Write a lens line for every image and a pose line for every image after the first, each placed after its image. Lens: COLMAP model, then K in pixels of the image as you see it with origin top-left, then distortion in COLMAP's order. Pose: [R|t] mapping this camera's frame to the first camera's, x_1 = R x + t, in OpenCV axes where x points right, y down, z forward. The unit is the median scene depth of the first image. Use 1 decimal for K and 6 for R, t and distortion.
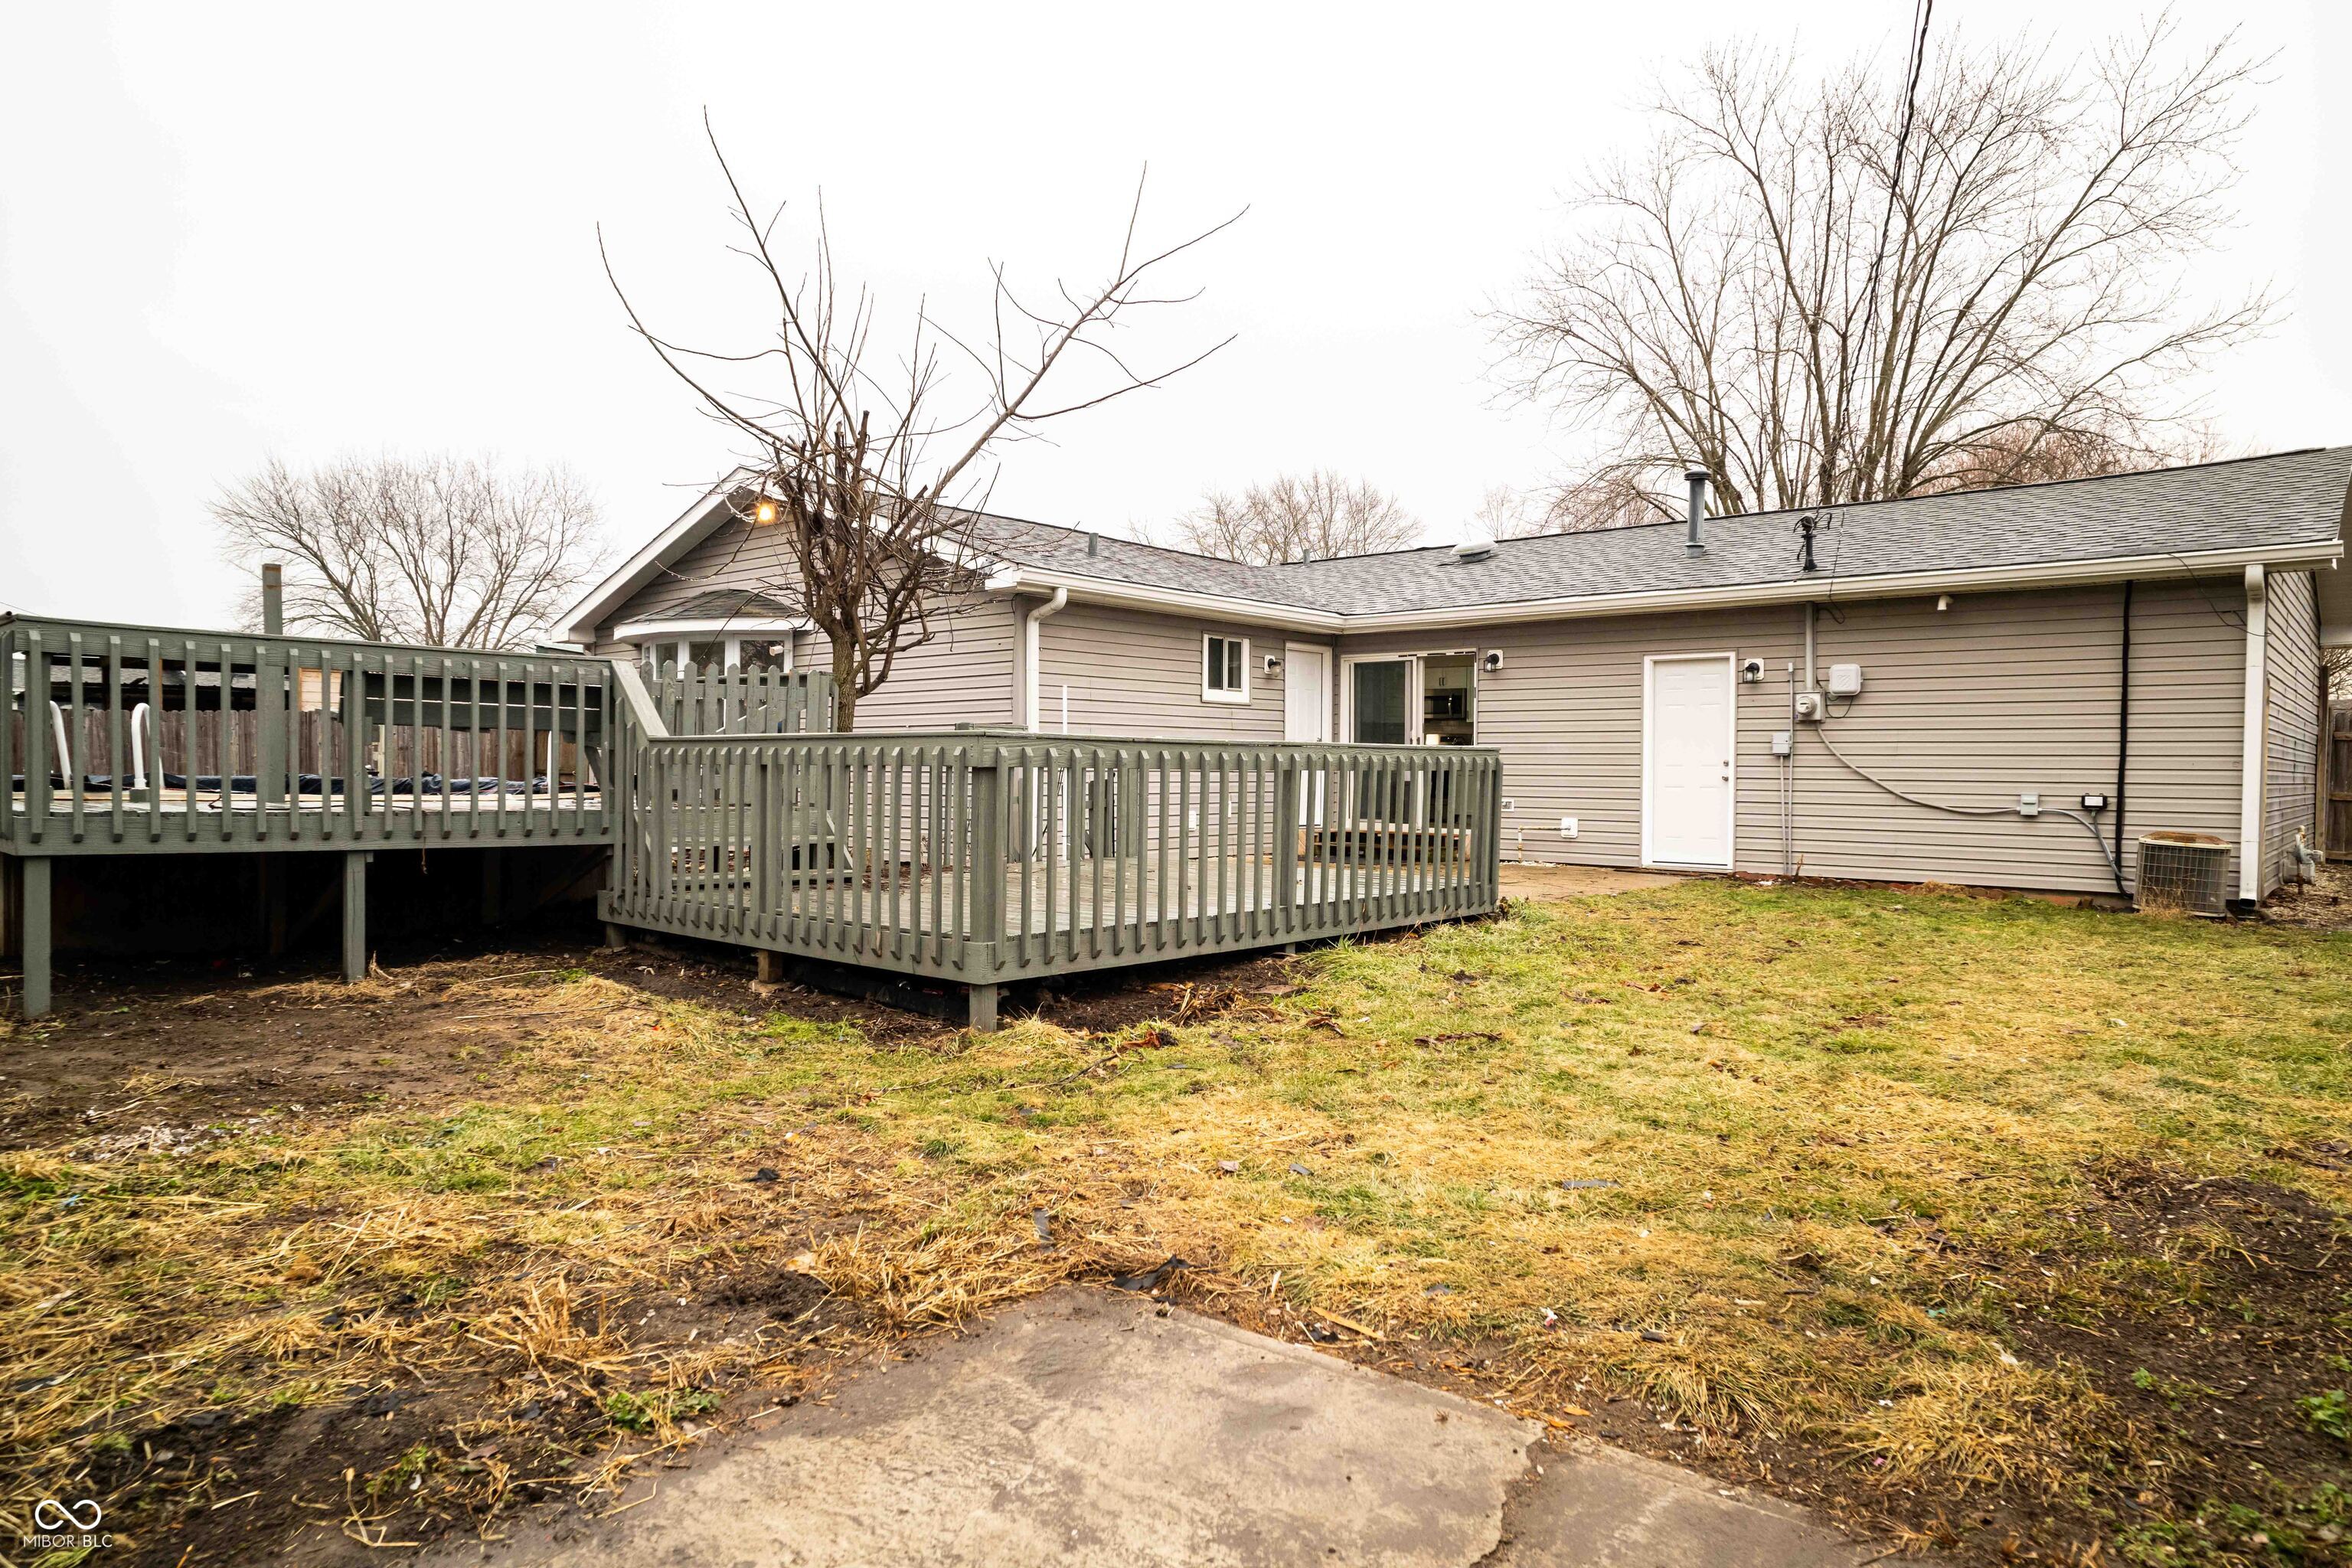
lens RADIAL K [[1416.7, 0, 1174.7], [0, 1416.7, 777.8], [0, 0, 1]] dist [0.003332, 0.010590]
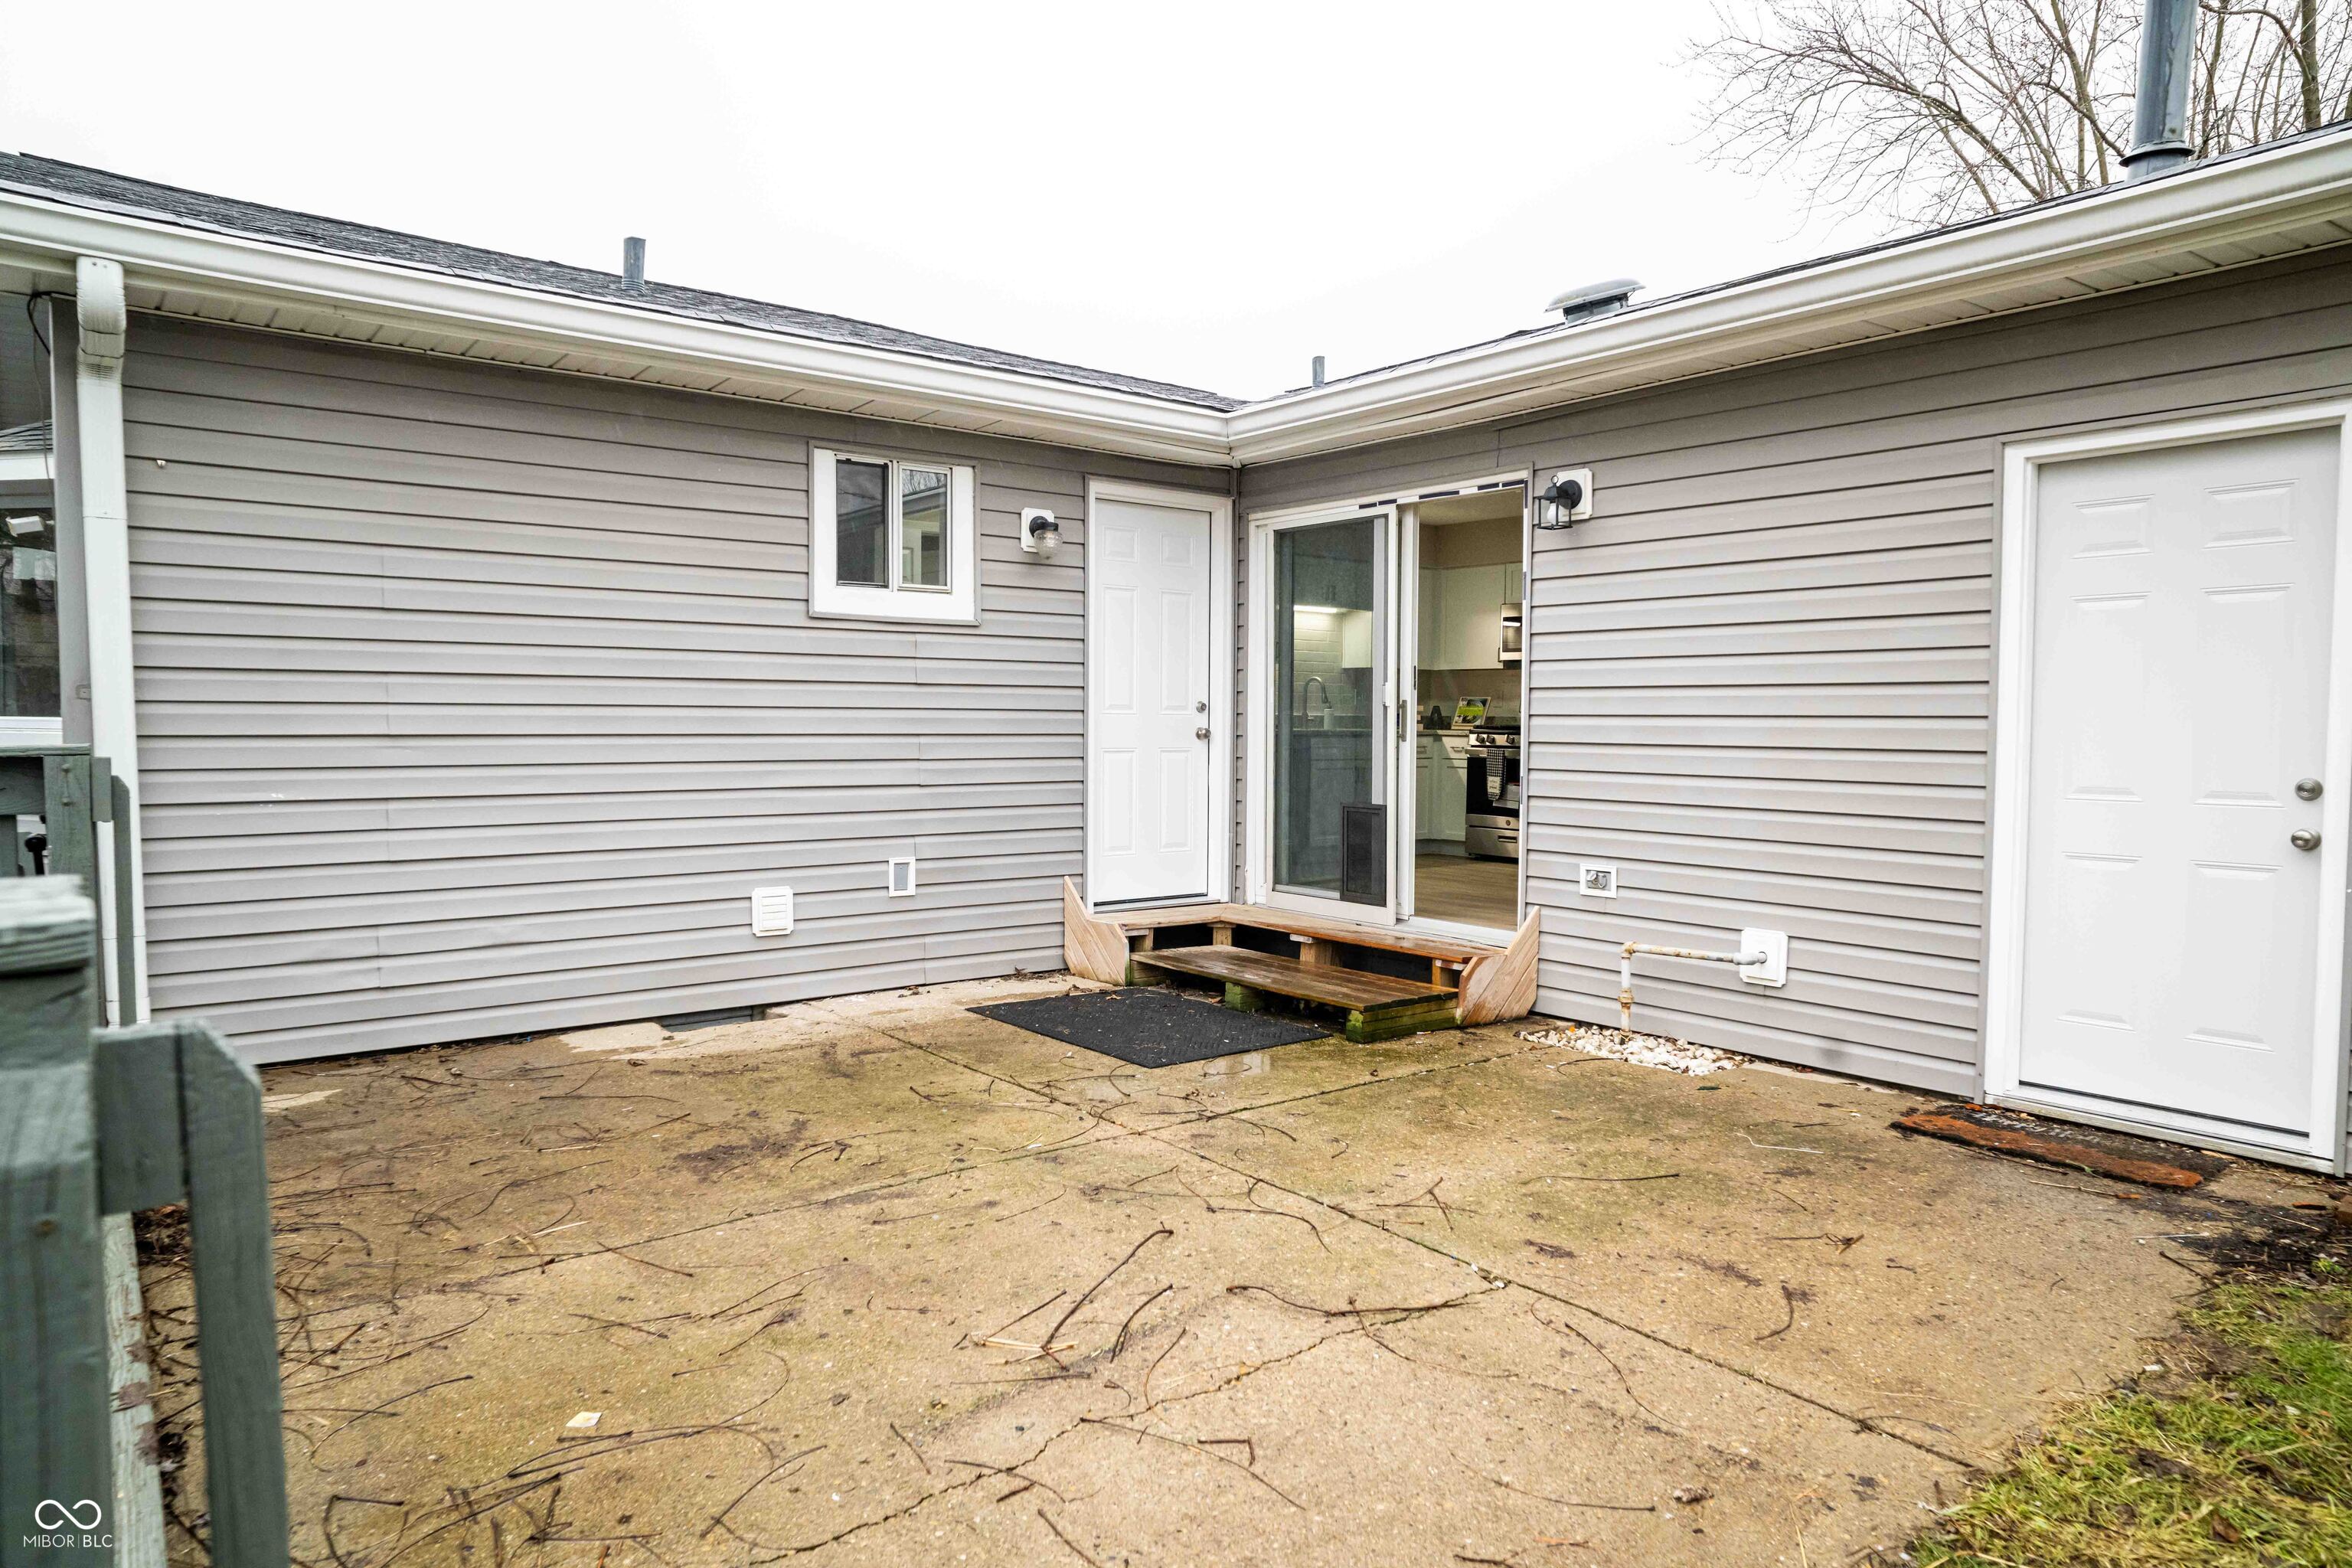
lens RADIAL K [[1416.7, 0, 1178.7], [0, 1416.7, 790.5], [0, 0, 1]] dist [0.003332, 0.010590]
pose [[0.980670, 0.010317, -0.195395, 0.196430], [-0.002601, 0.999208, 0.039704, -0.019386], [0.195650, -0.038428, 0.979921, 0.601982]]
